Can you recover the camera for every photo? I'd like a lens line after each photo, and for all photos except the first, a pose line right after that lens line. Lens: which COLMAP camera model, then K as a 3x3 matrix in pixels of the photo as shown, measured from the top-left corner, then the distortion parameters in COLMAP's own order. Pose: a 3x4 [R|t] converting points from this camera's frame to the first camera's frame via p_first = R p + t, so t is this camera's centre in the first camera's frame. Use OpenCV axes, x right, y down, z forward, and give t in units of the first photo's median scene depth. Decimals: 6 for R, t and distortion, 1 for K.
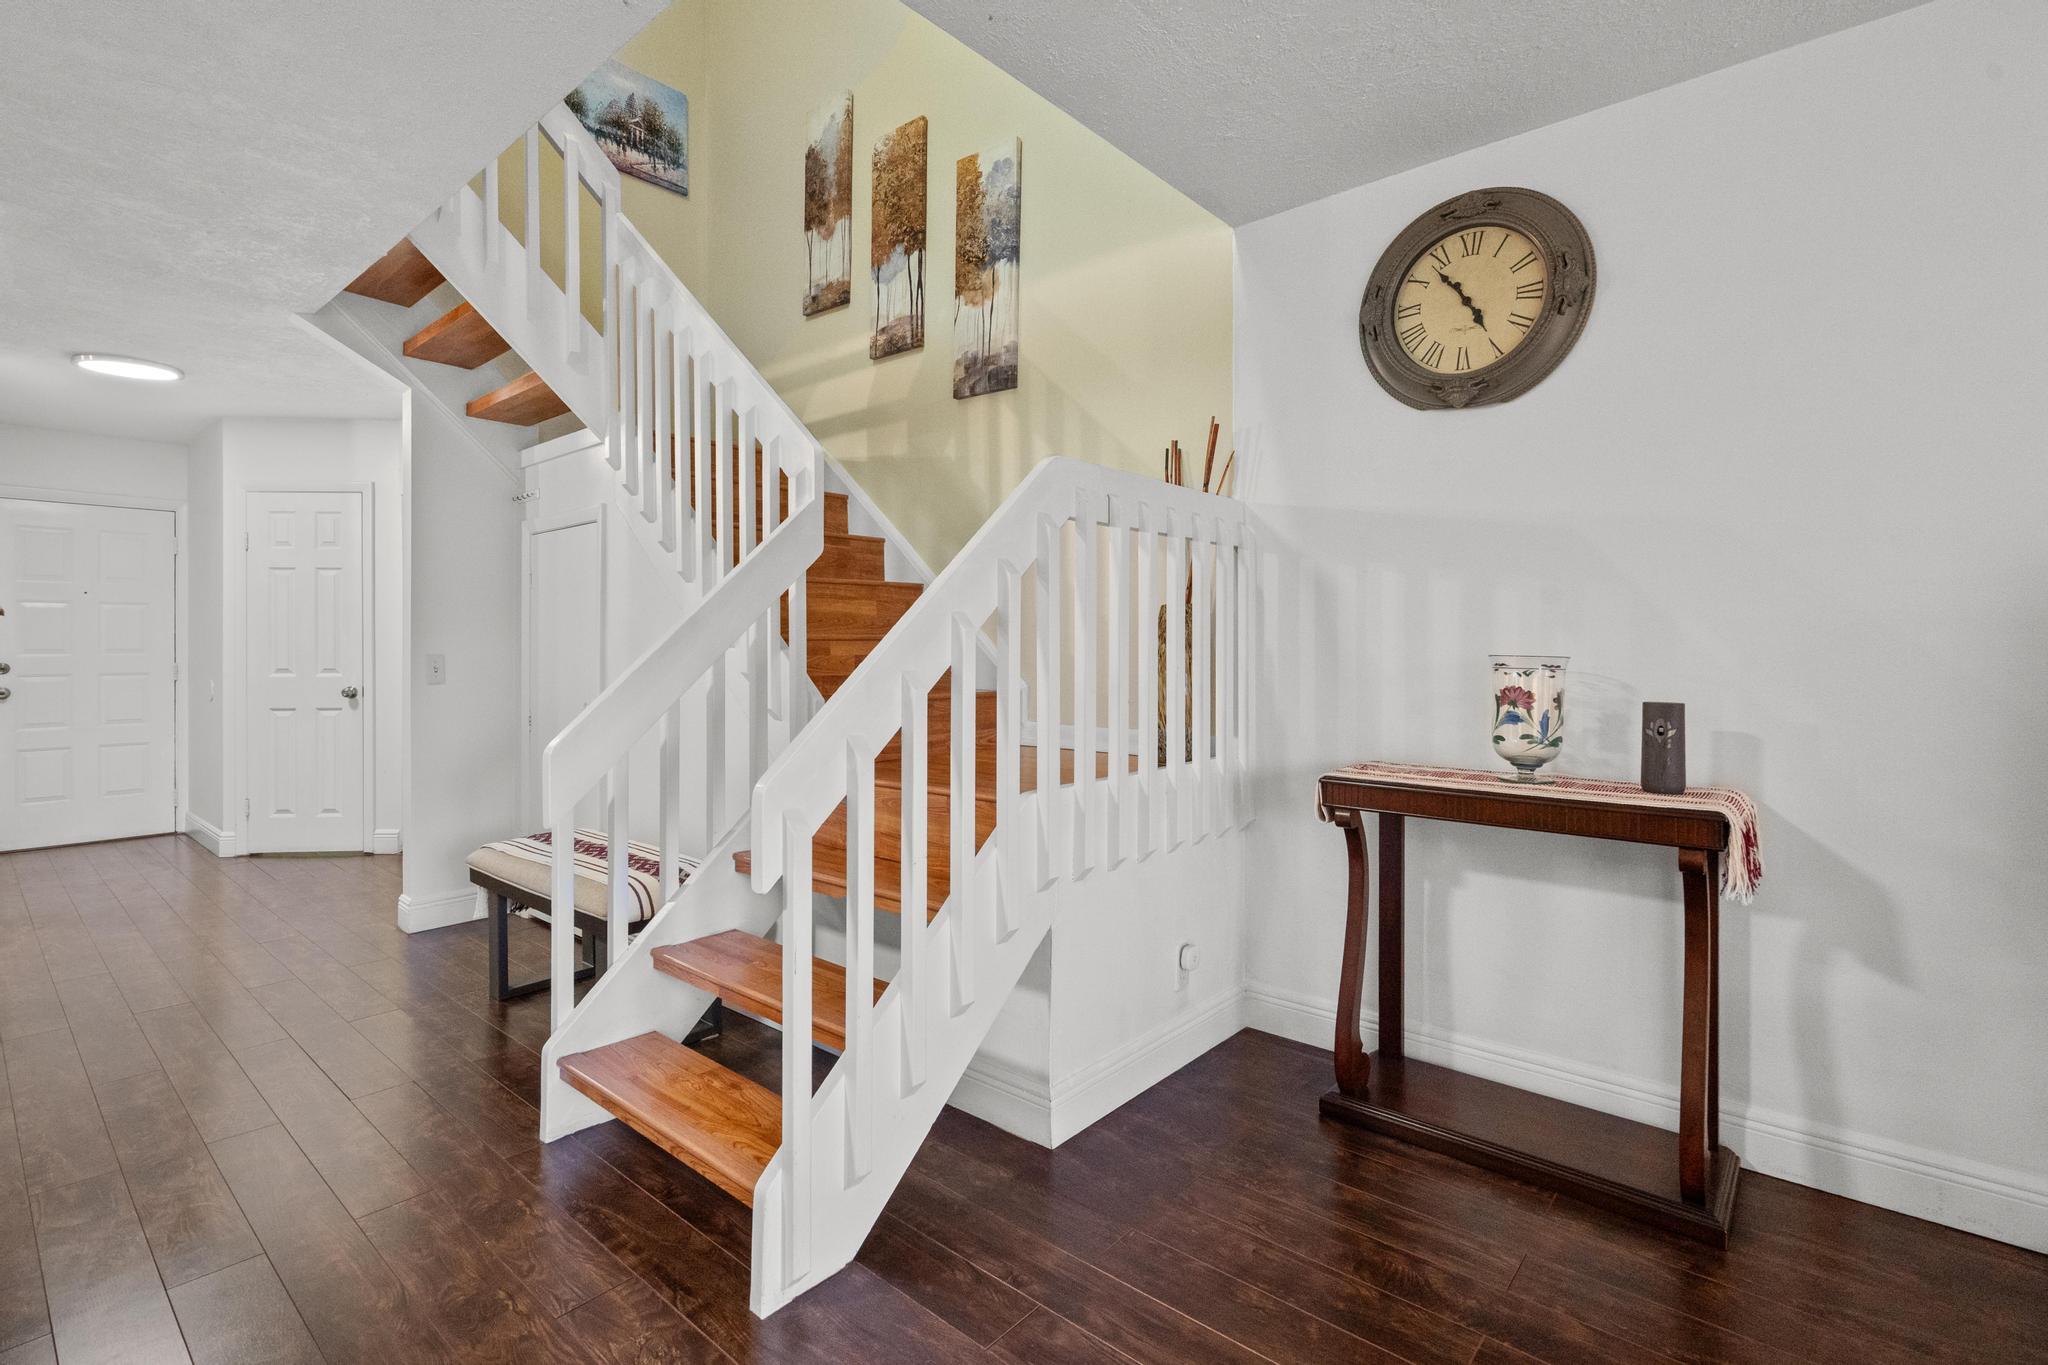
lens RADIAL K [[939.0, 0, 1014.6], [0, 939.0, 649.7], [0, 0, 1]] dist [-0.008611, 0.000665]
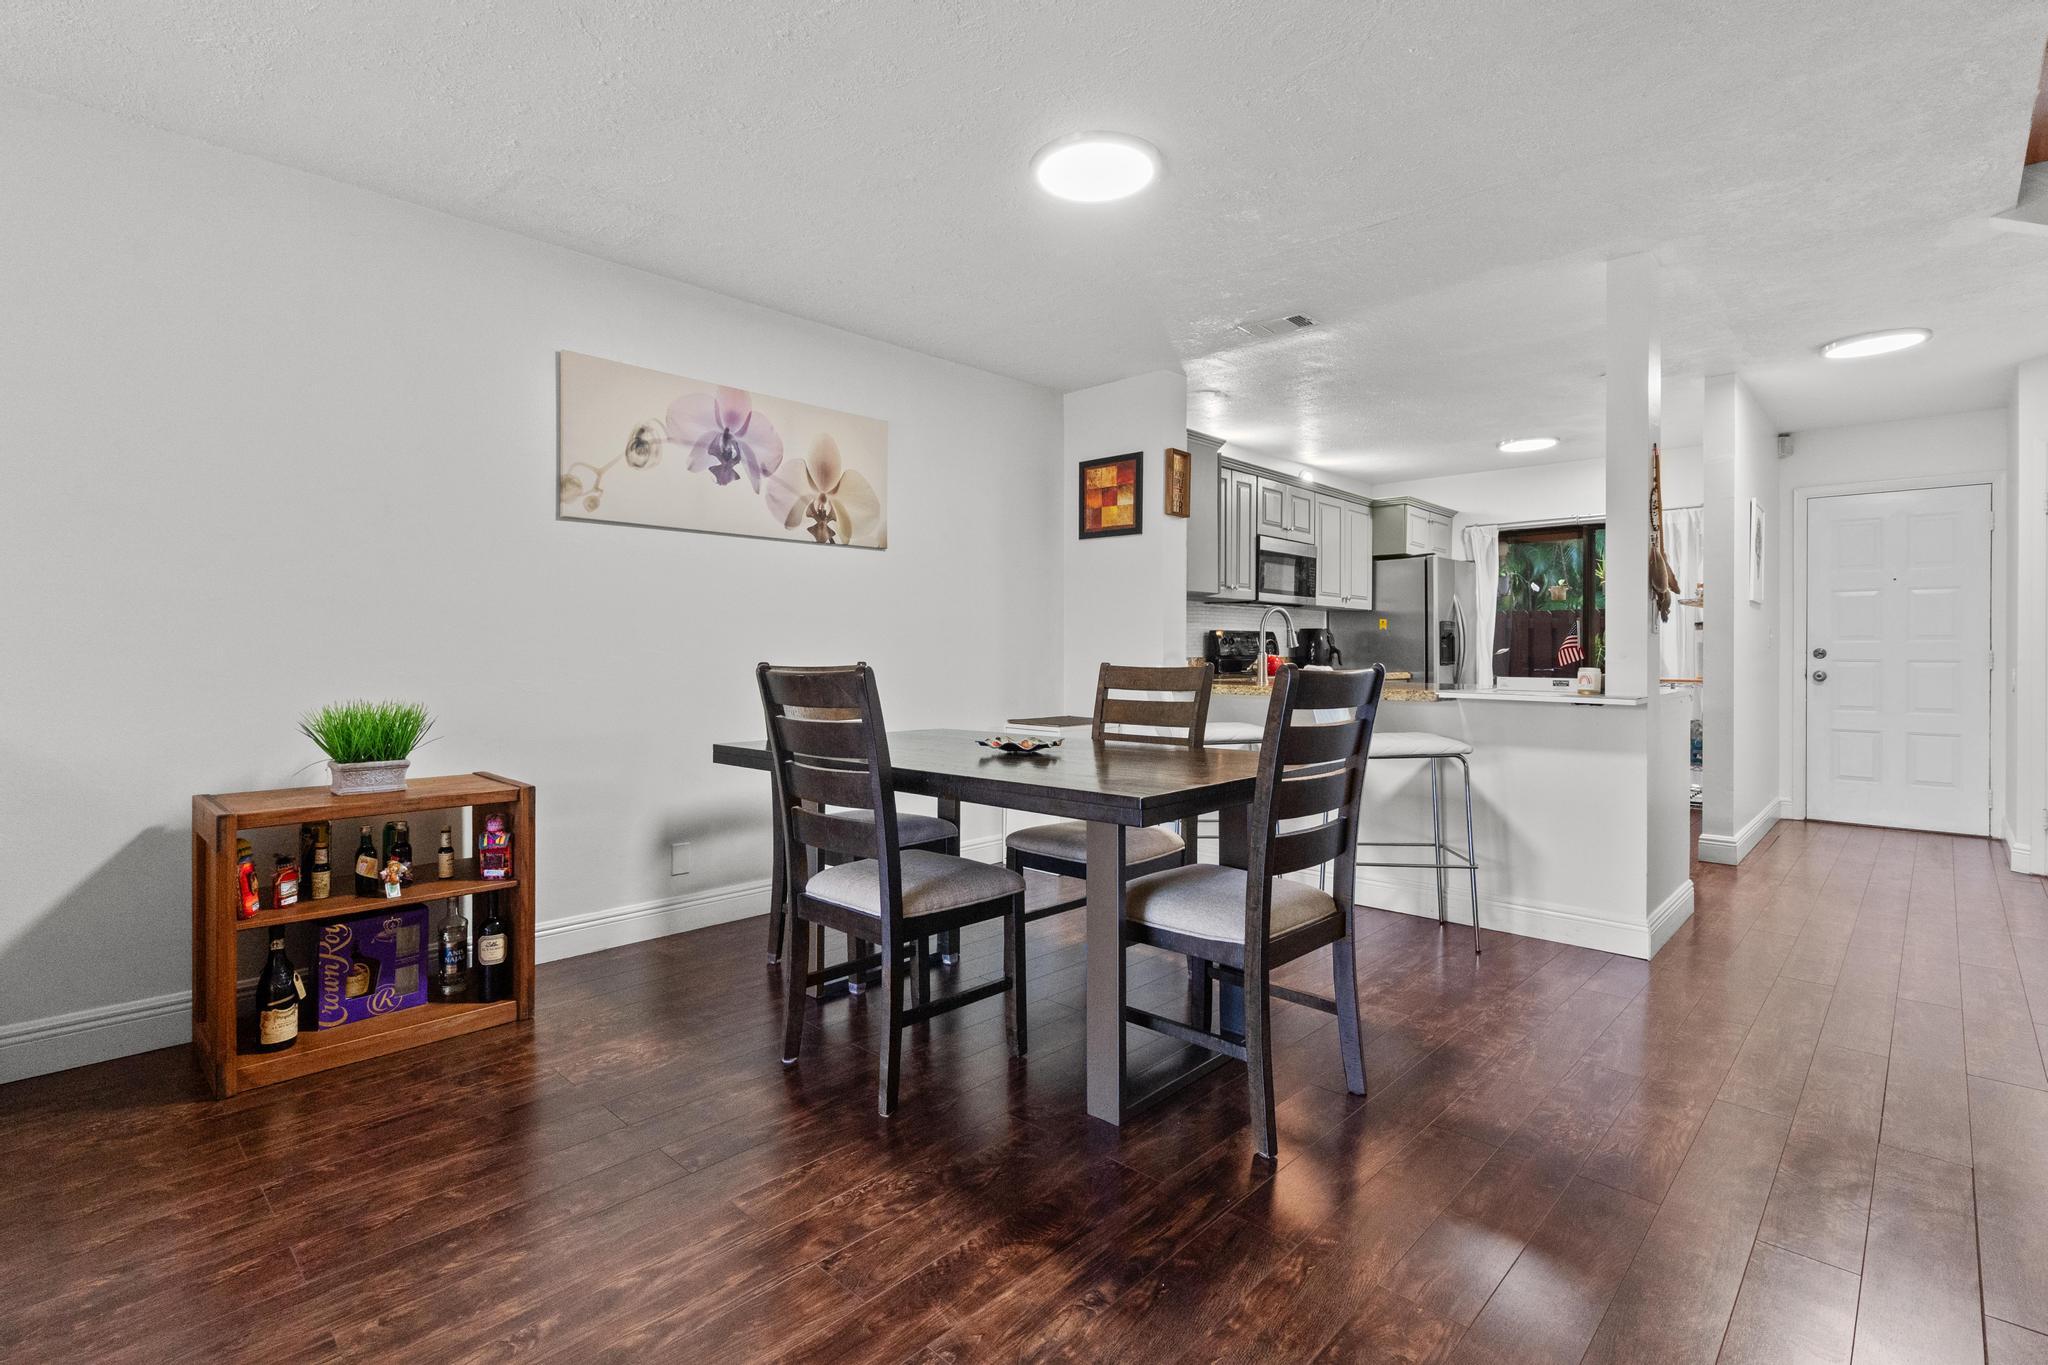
lens RADIAL K [[957.7, 0, 1022.9], [0, 957.7, 648.0], [0, 0, 1]] dist [-0.004777, -0.000067]
pose [[-0.051869, 0.000553, -0.998654, 0.131676], [-0.005118, 0.999987, 0.000820, 0.029453], [0.998641, 0.005153, -0.051866, 0.195727]]
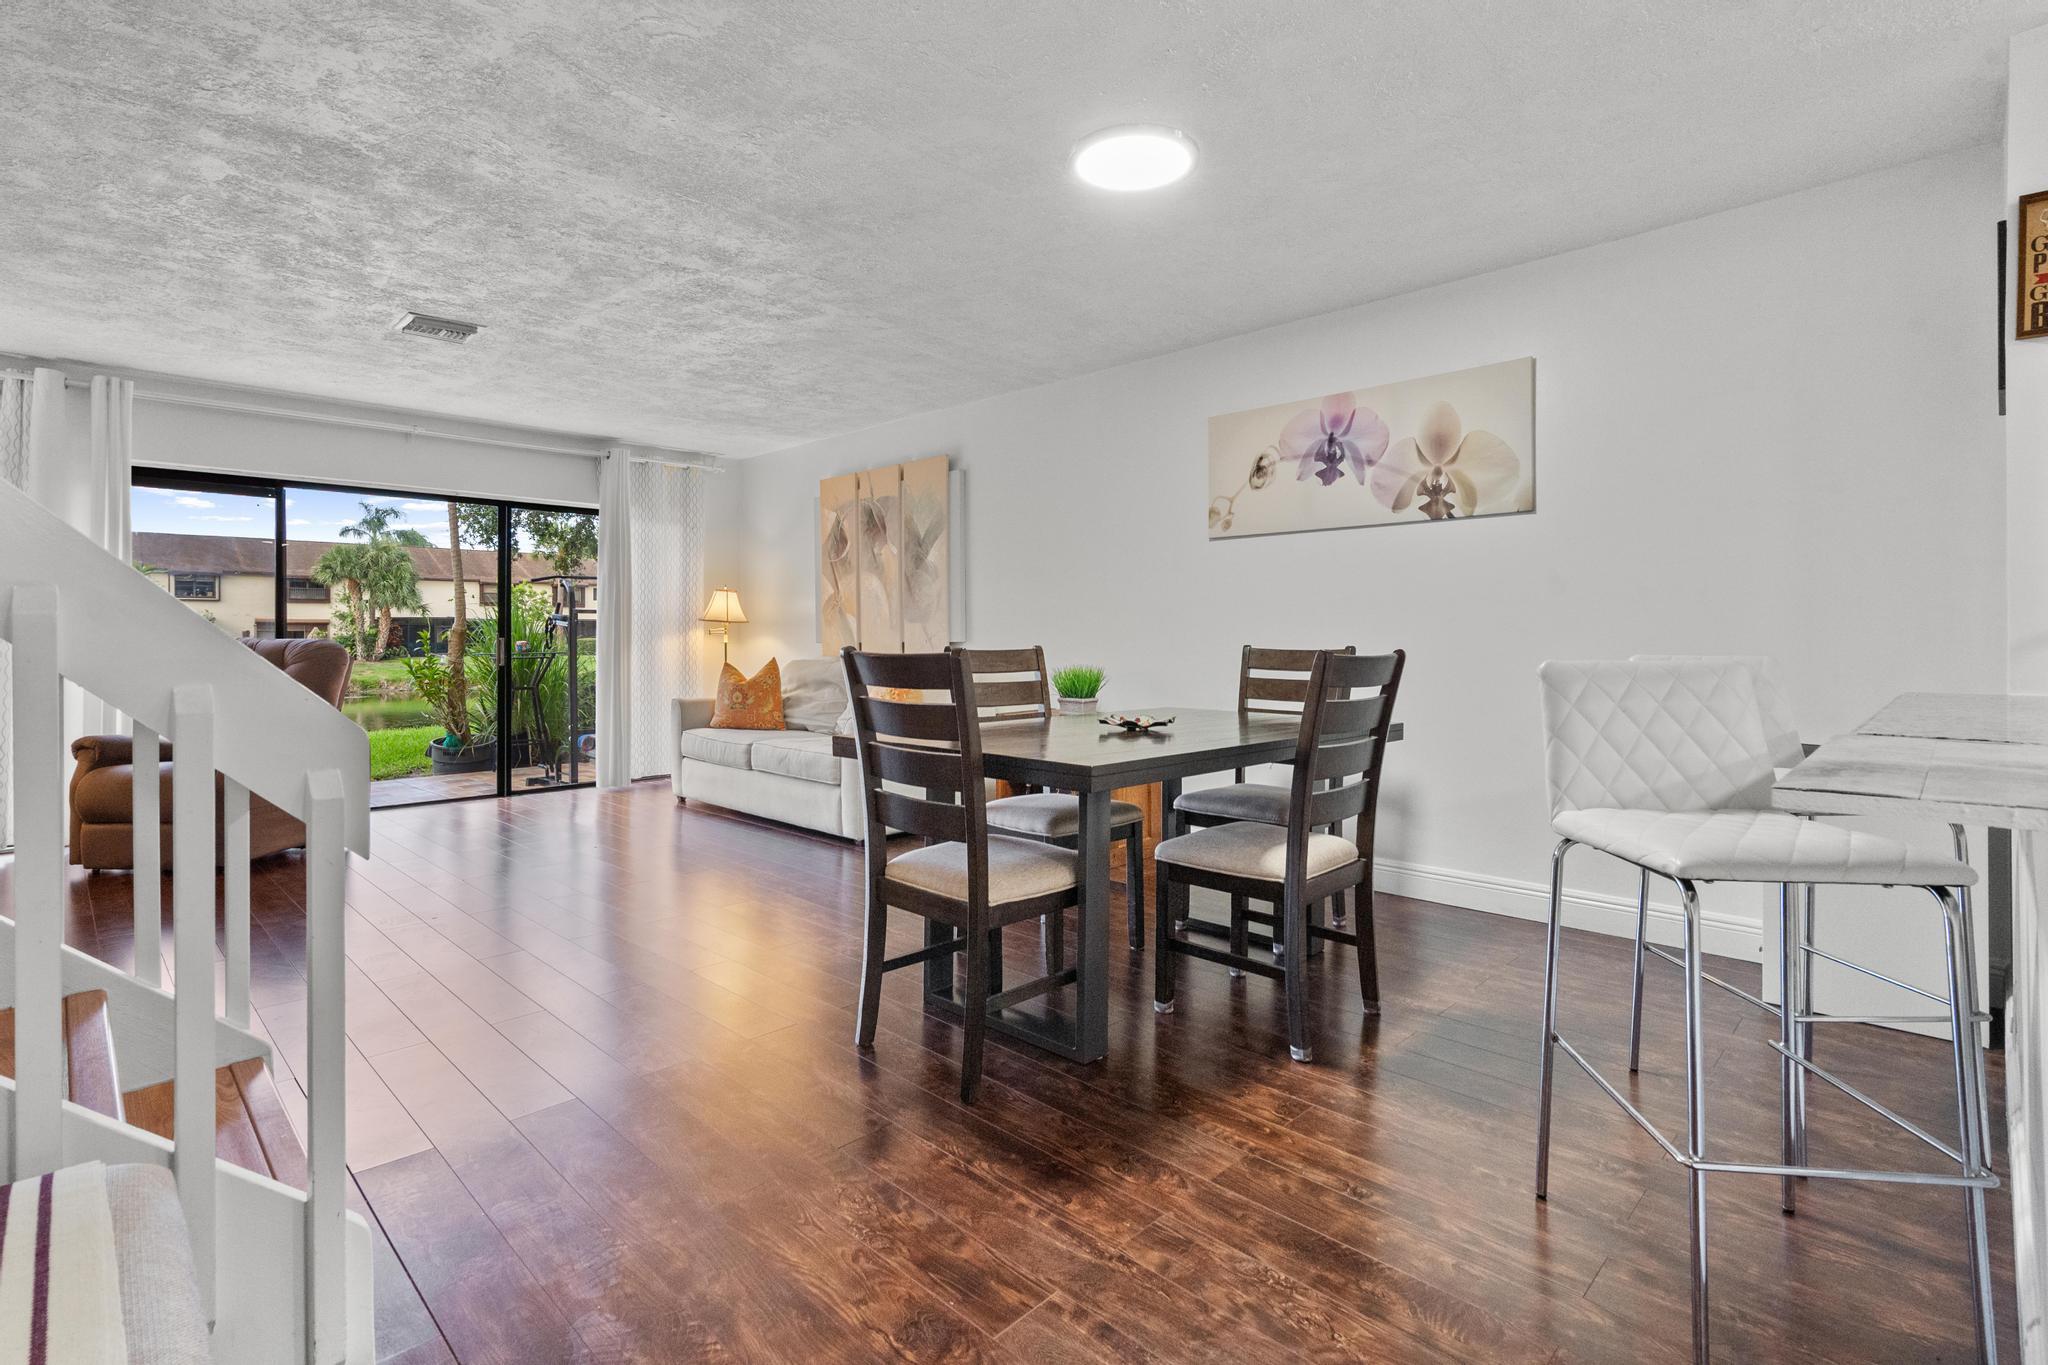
lens RADIAL K [[962.4, 0, 1018.0], [0, 962.4, 630.4], [0, 0, 1]] dist [-0.002682, 0.000393]
pose [[-0.997978, 0.009715, 0.062819, -0.624700], [0.009581, 0.999951, -0.002432, 0.028716], [-0.062840, -0.001825, -0.998022, 1.035005]]
